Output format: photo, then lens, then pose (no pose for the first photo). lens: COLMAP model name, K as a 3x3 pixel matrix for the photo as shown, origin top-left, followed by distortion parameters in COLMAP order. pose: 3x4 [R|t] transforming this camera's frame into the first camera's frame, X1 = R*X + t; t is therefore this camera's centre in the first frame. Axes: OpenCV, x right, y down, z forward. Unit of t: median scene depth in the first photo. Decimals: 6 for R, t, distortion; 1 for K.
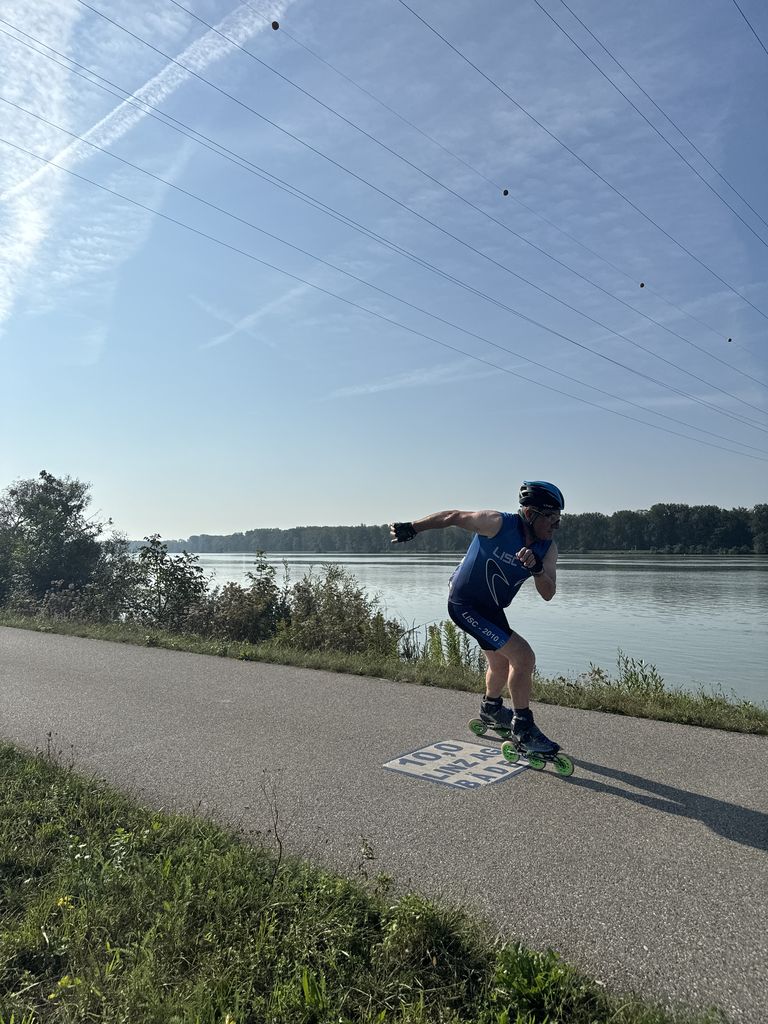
lens RADIAL K [[718.7, 0, 393.8], [0, 718.7, 508.6], [0, 0, 1]] dist [0.055134, -0.060423]
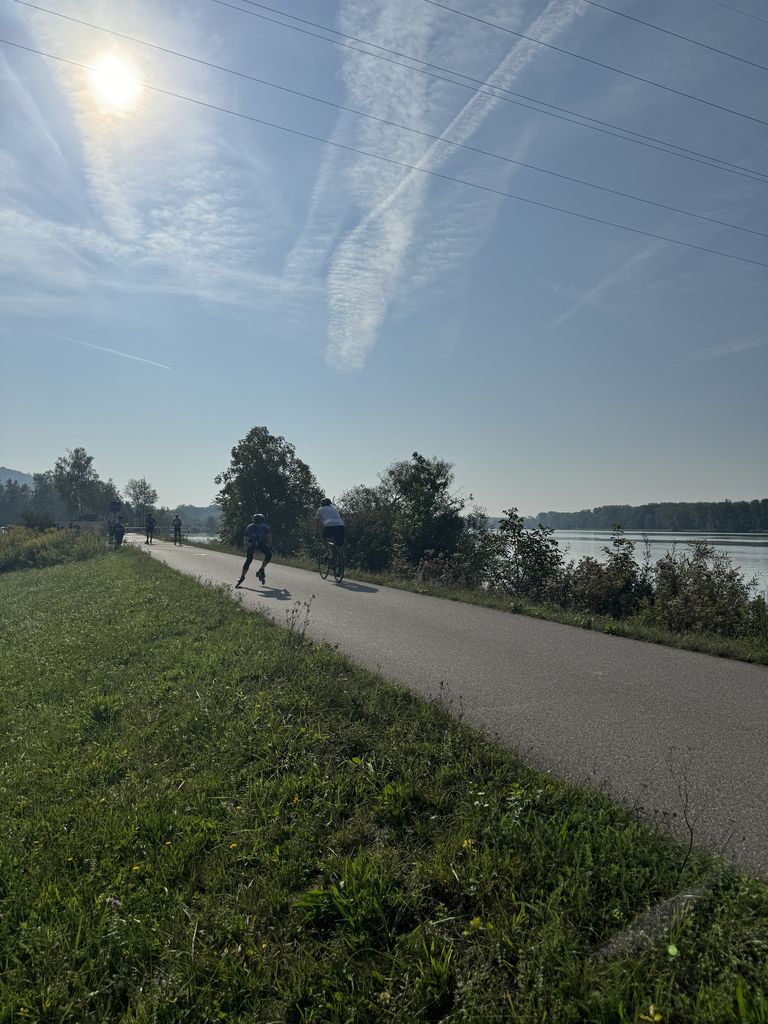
lens RADIAL K [[718.7, 0, 396.9], [0, 718.7, 501.2], [0, 0, 1]] dist [0.055134, -0.060423]
pose [[0.891356, -0.010258, -0.453187, -0.031961], [0.019812, 0.999670, 0.016341, 0.015029], [0.452870, -0.023544, 0.891265, 0.019814]]
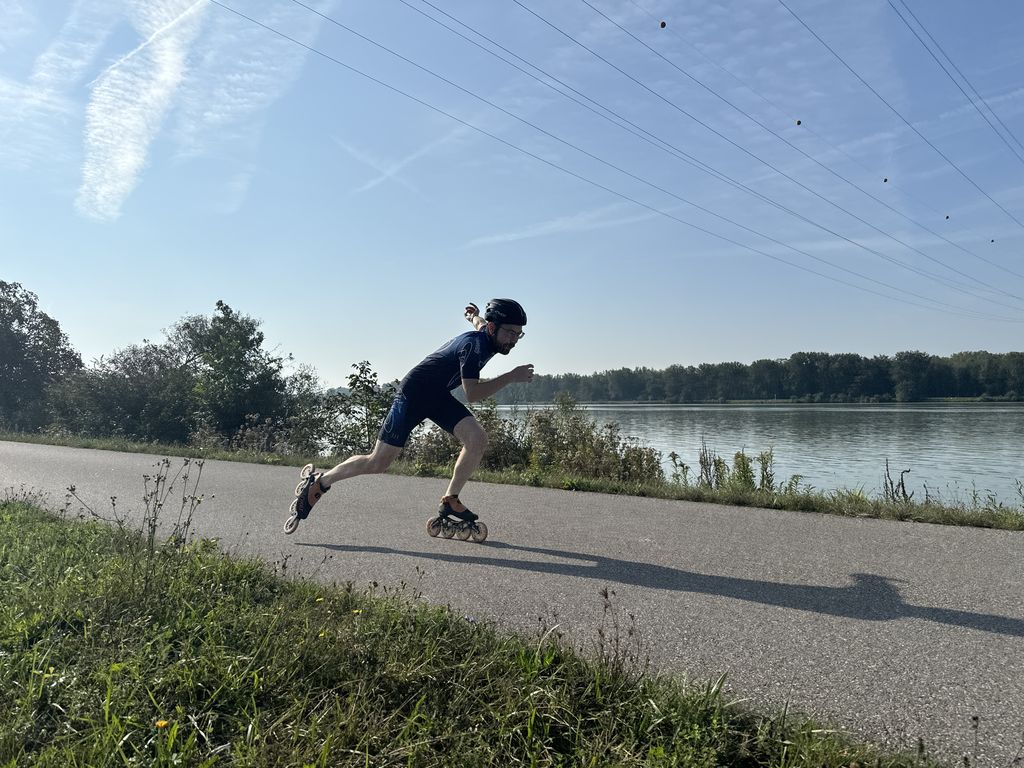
lens RADIAL K [[718.7, 0, 517.1], [0, 718.7, 361.2], [0, 0, 1]] dist [0.055134, -0.060423]
pose [[0.999836, -0.010142, -0.014985, -0.345073], [0.010154, 0.999948, 0.000733, 0.098322], [0.014977, -0.000885, 0.999887, 0.330197]]
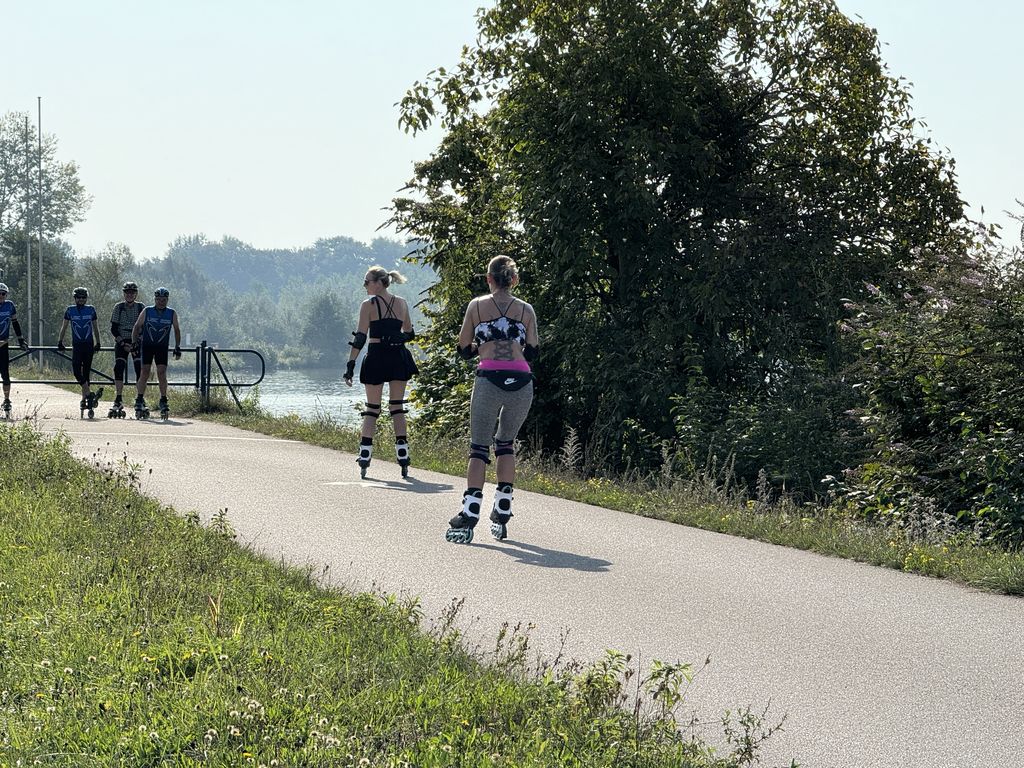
lens RADIAL K [[3594.2, 0, 517.0], [0, 3594.2, 387.7], [0, 0, 1]] dist [0.278104, 0.000000]
pose [[0.785464, 0.019542, -0.618599, -0.279353], [0.021175, 0.998068, 0.058417, 0.022685], [0.618545, -0.058984, 0.783532, 0.120392]]
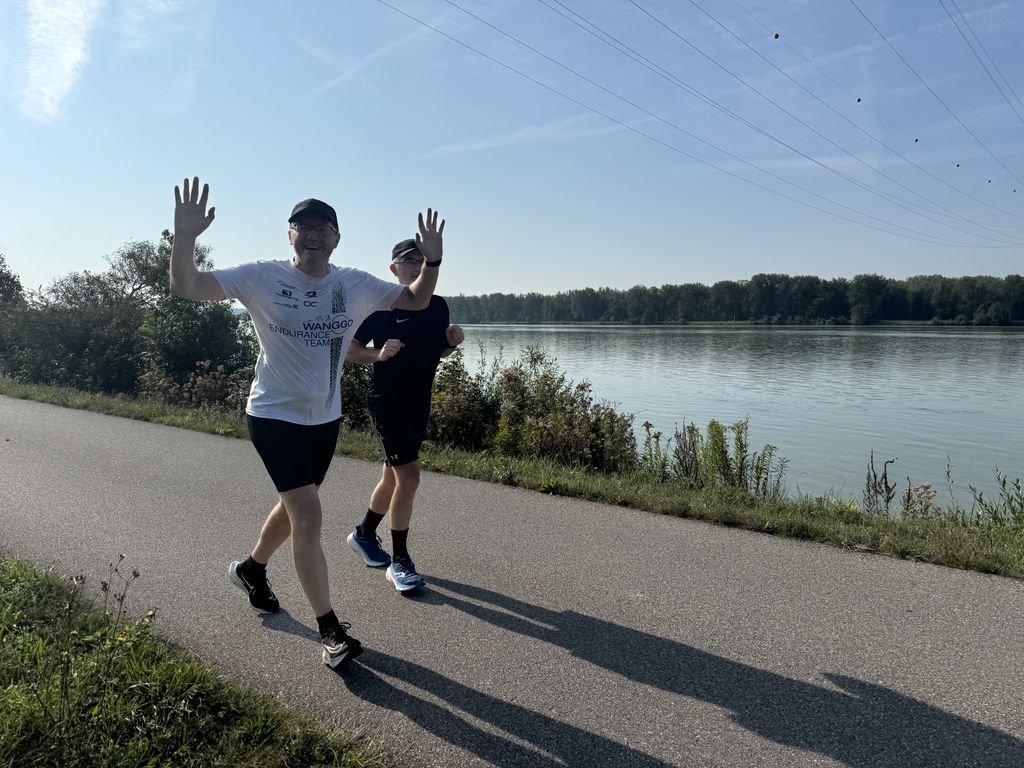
lens RADIAL K [[718.7, 0, 514.0], [0, 718.7, 383.4], [0, 0, 1]] dist [0.055134, -0.060423]
pose [[0.999484, 0.000485, 0.032123, -0.360957], [-0.005115, 0.989533, 0.144217, 0.001467], [-0.031717, -0.144307, 0.989025, 0.430452]]
